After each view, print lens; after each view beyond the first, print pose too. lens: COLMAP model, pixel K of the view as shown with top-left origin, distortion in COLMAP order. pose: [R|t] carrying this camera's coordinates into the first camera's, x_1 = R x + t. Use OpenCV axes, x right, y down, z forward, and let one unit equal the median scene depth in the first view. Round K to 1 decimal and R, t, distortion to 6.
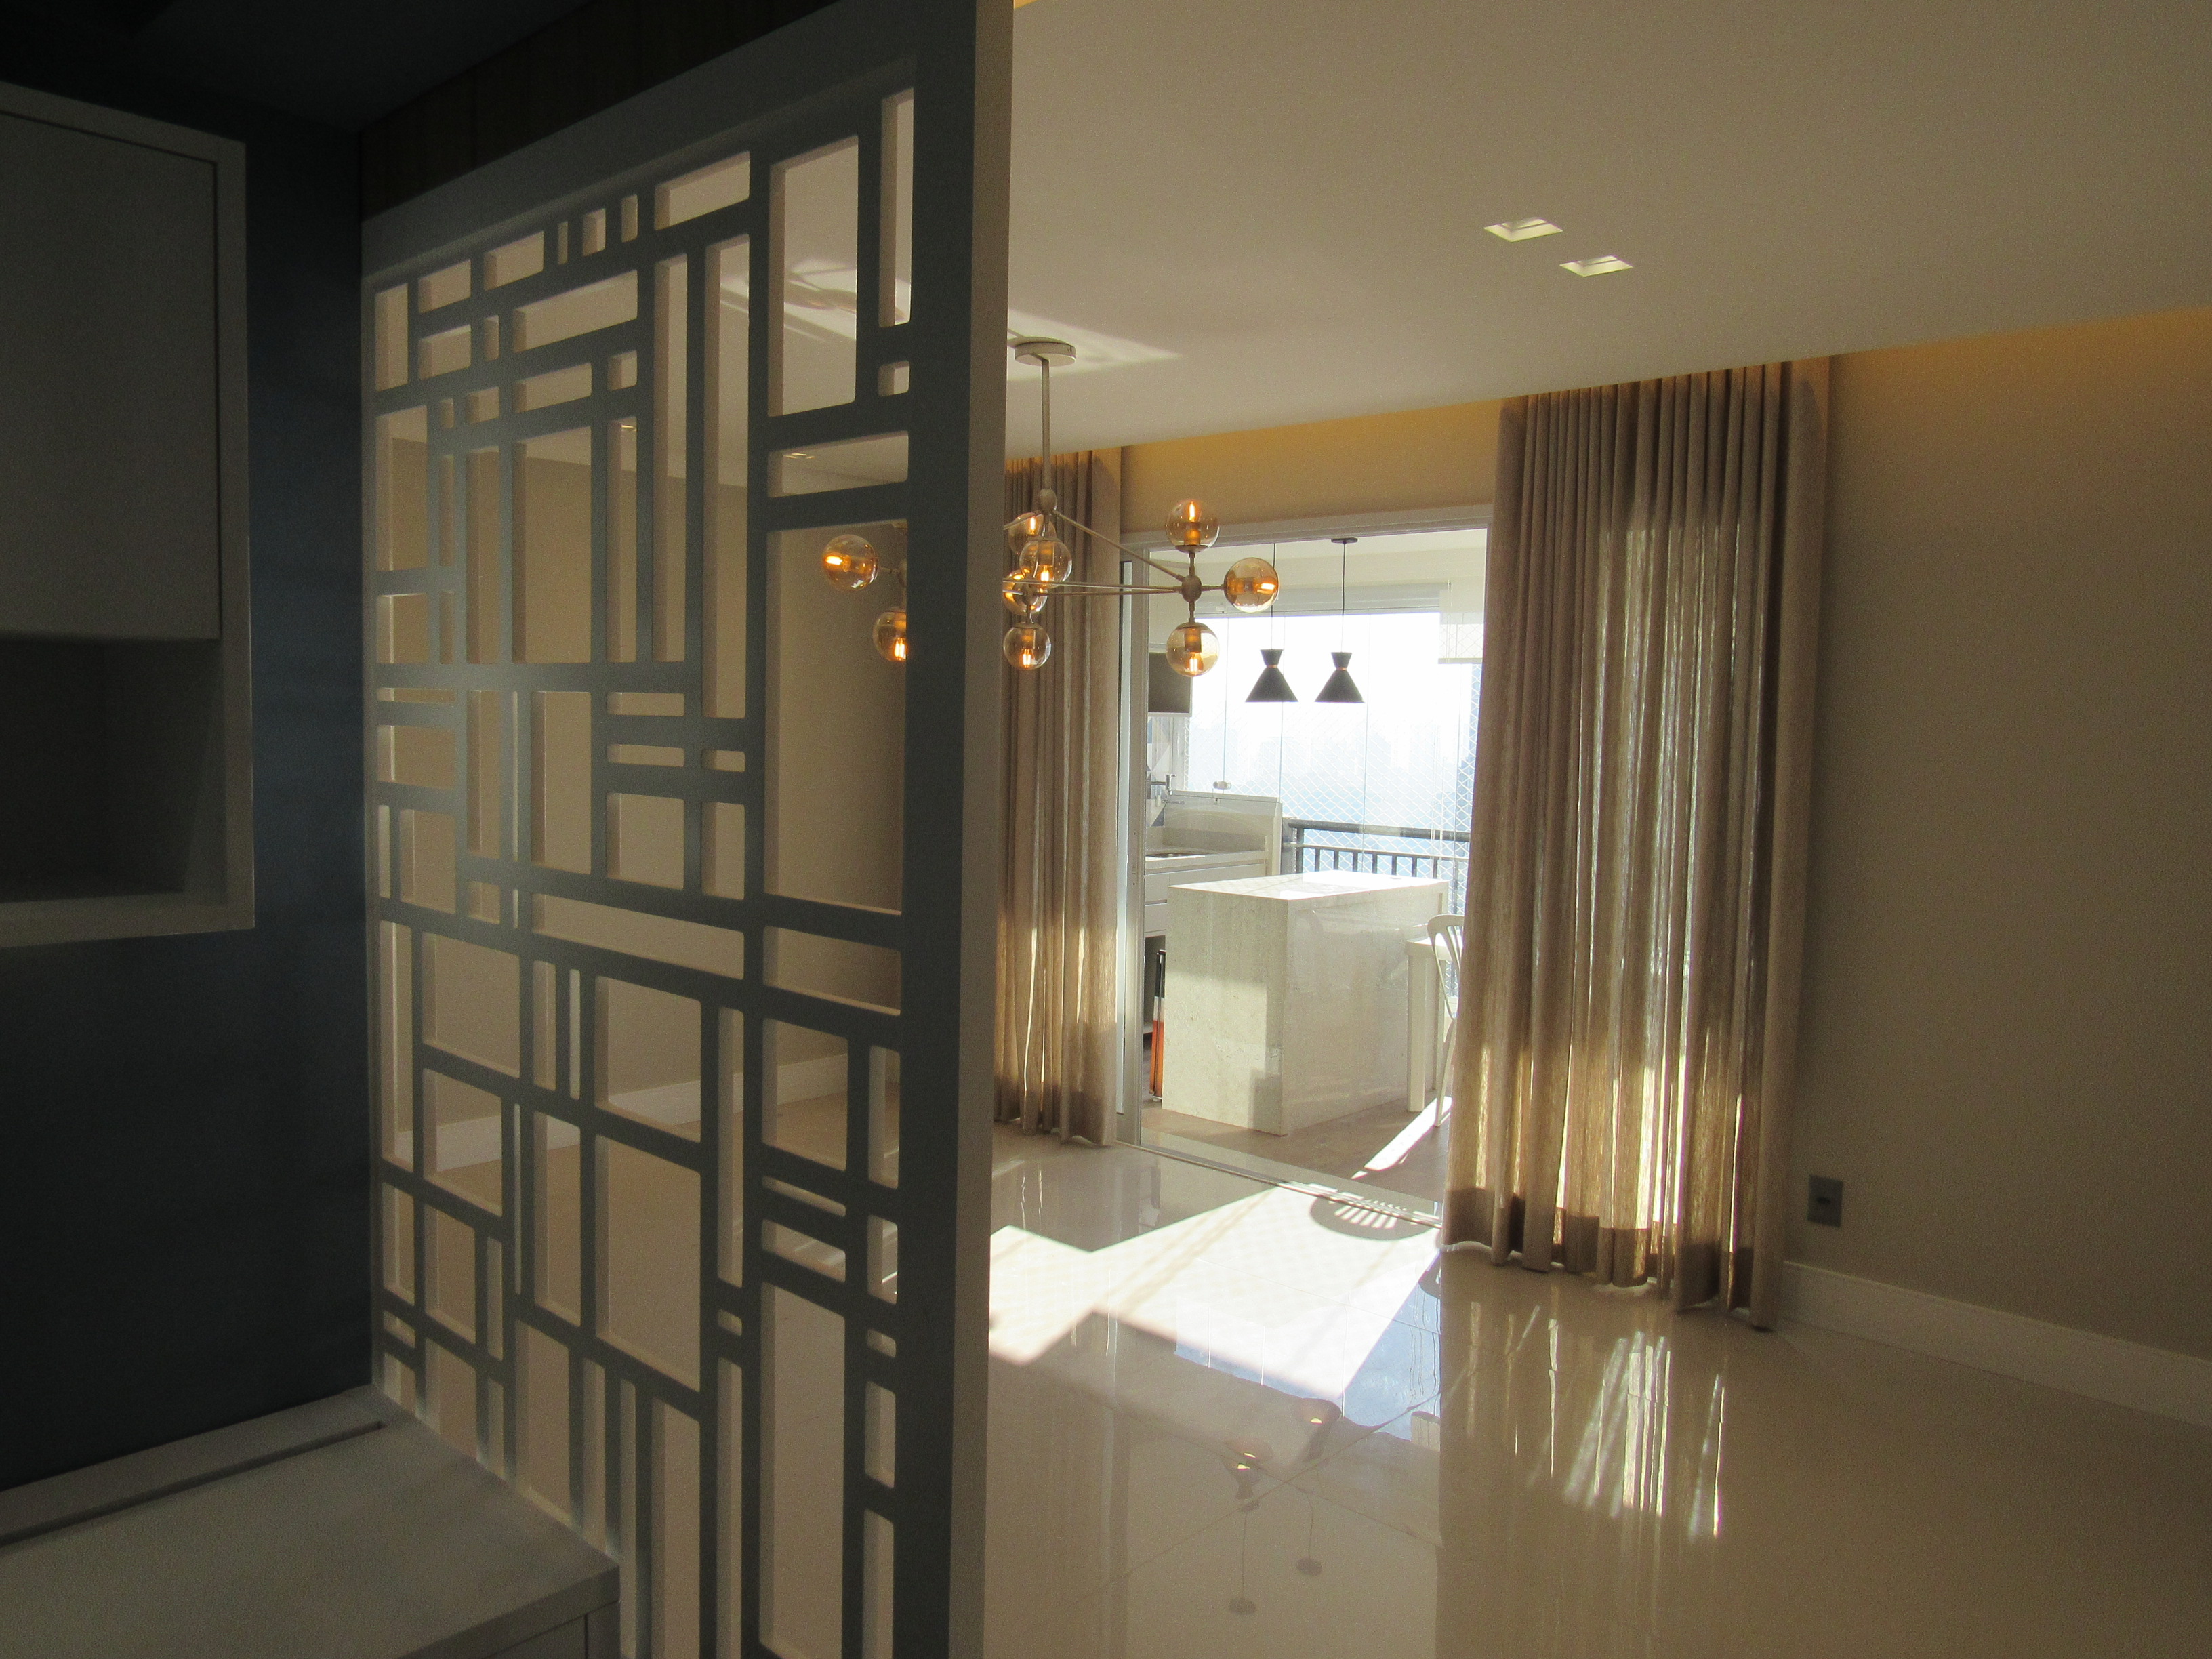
lens RADIAL K [[1589.4, 0, 1106.0], [0, 1589.4, 829.5], [0, 0, 1]] dist [-0.049028, -0.002453]
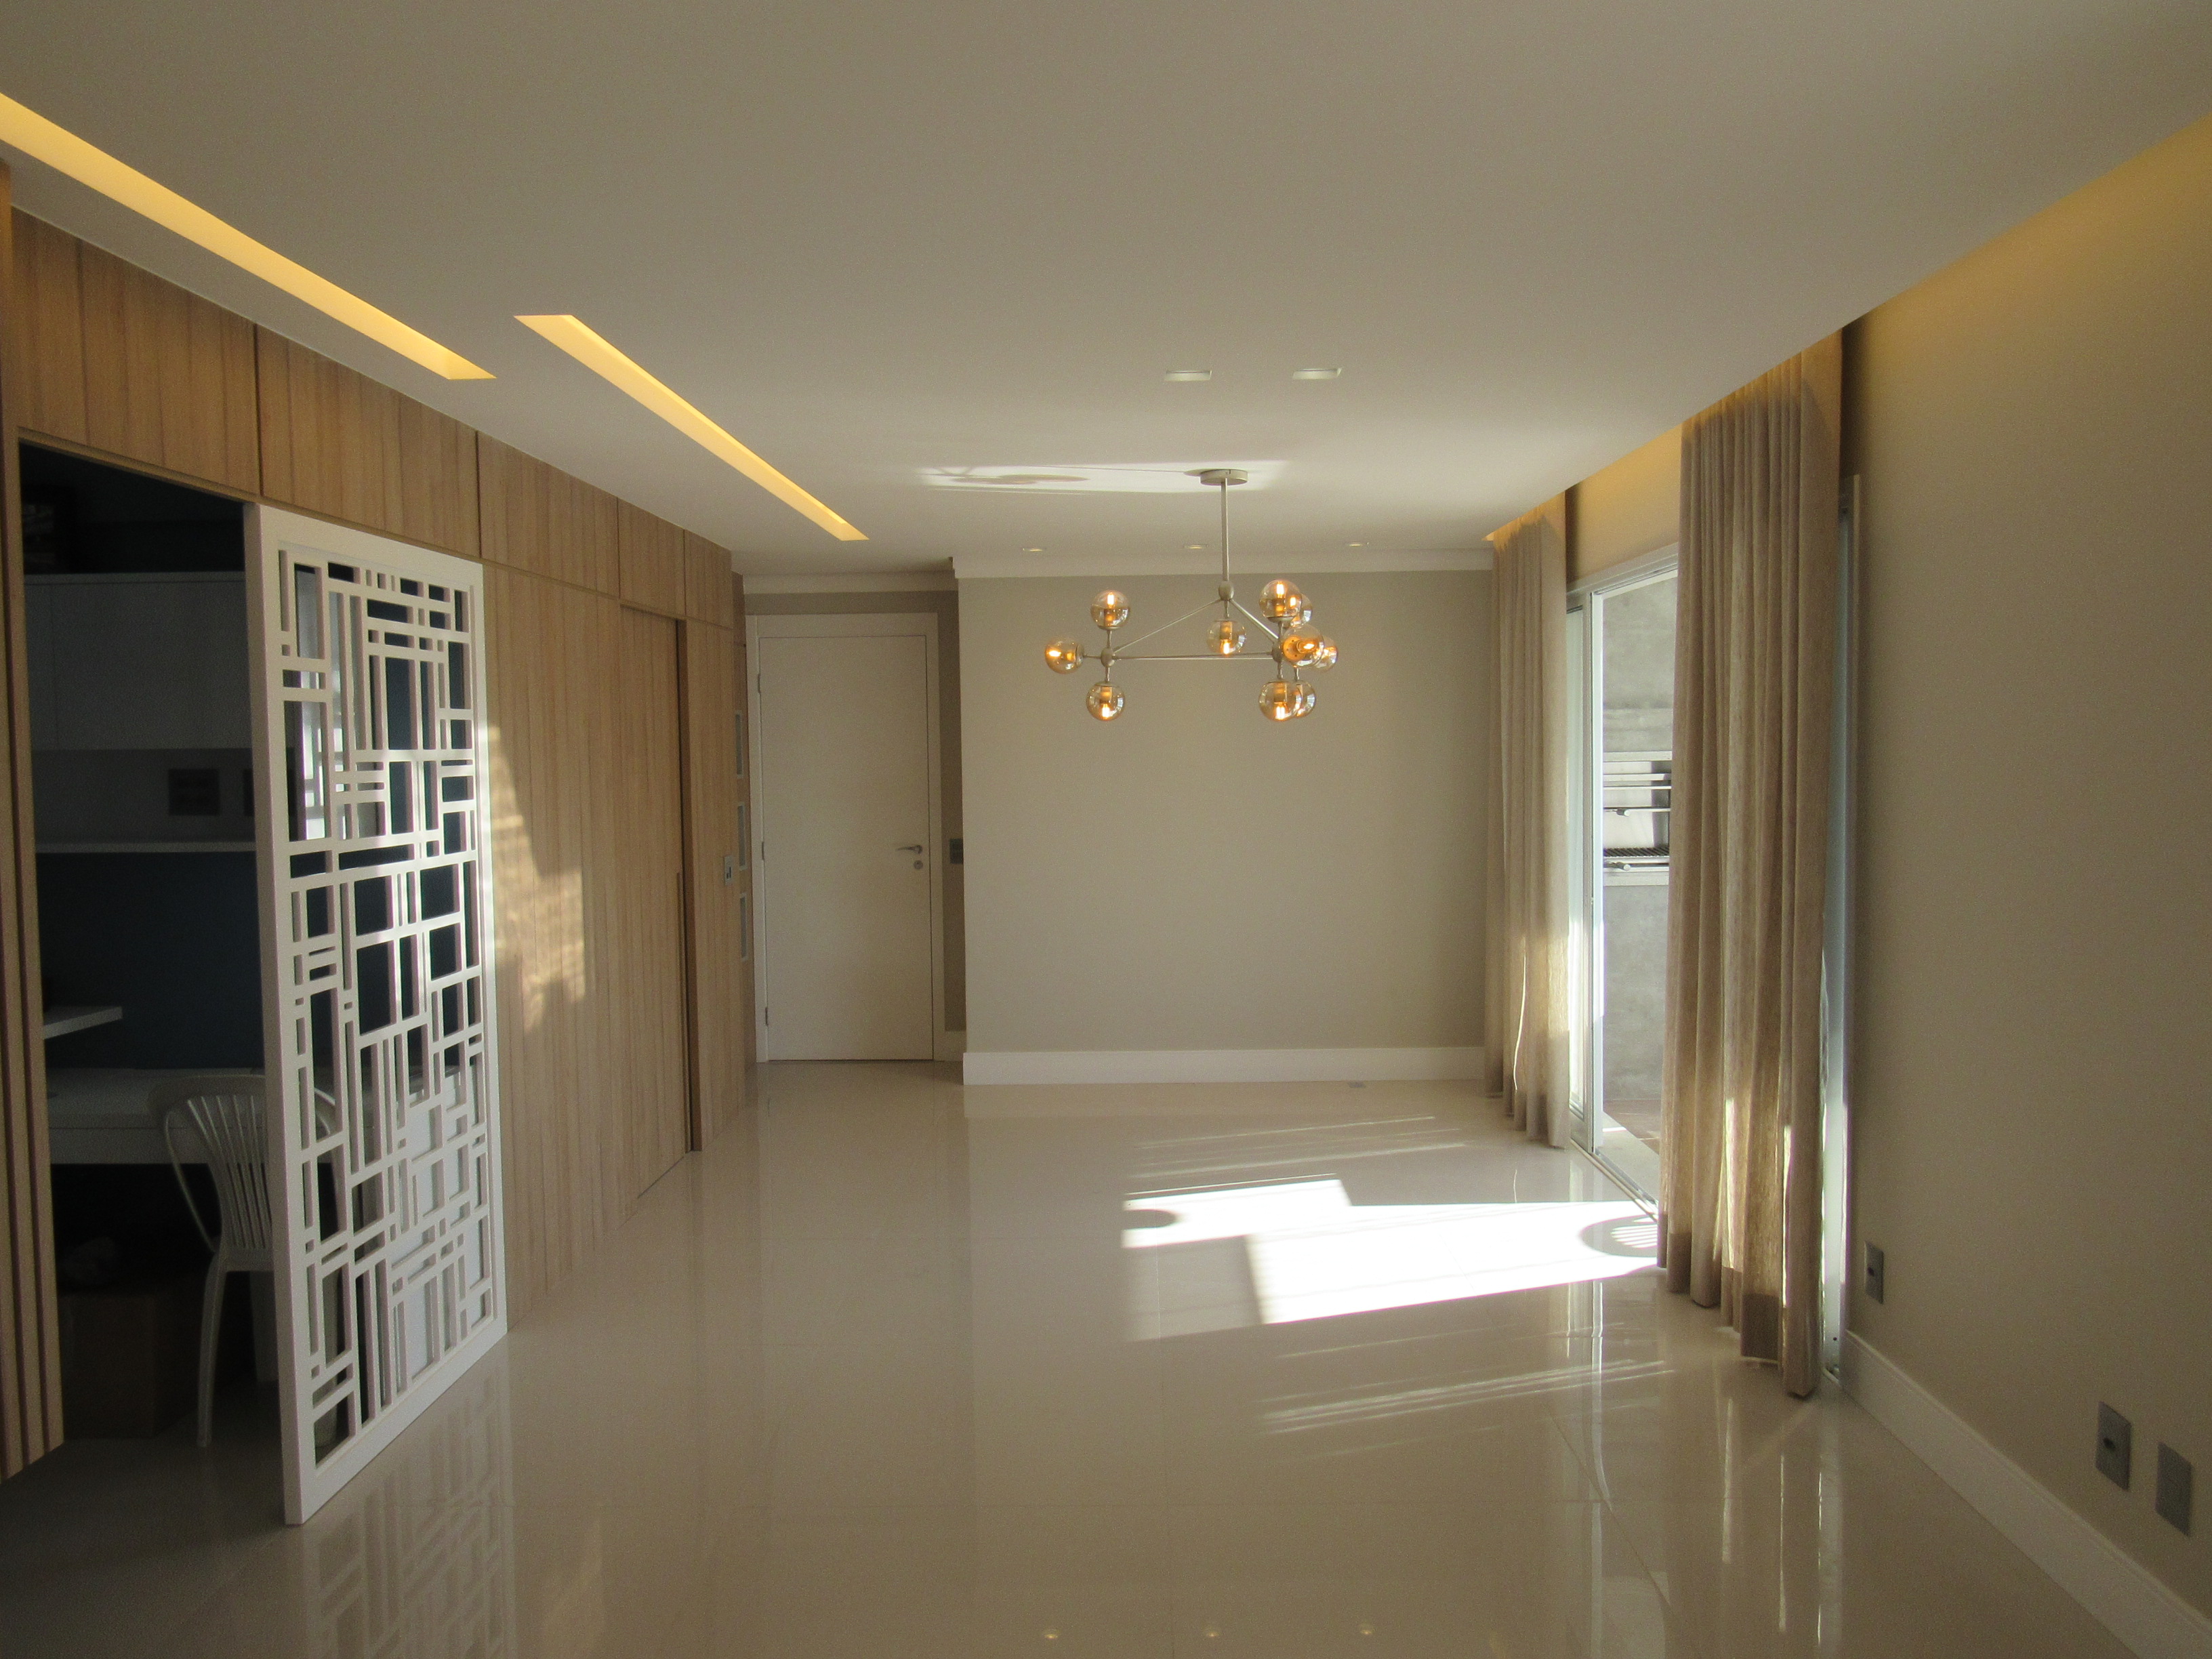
lens RADIAL K [[1589.4, 0, 1106.0], [0, 1589.4, 829.5], [0, 0, 1]] dist [-0.049028, -0.002453]
pose [[0.673824, 0.009912, -0.738825, 0.818443], [-0.027209, 0.999565, -0.011405, 0.005128], [0.738391, 0.027788, 0.673801, 0.059366]]
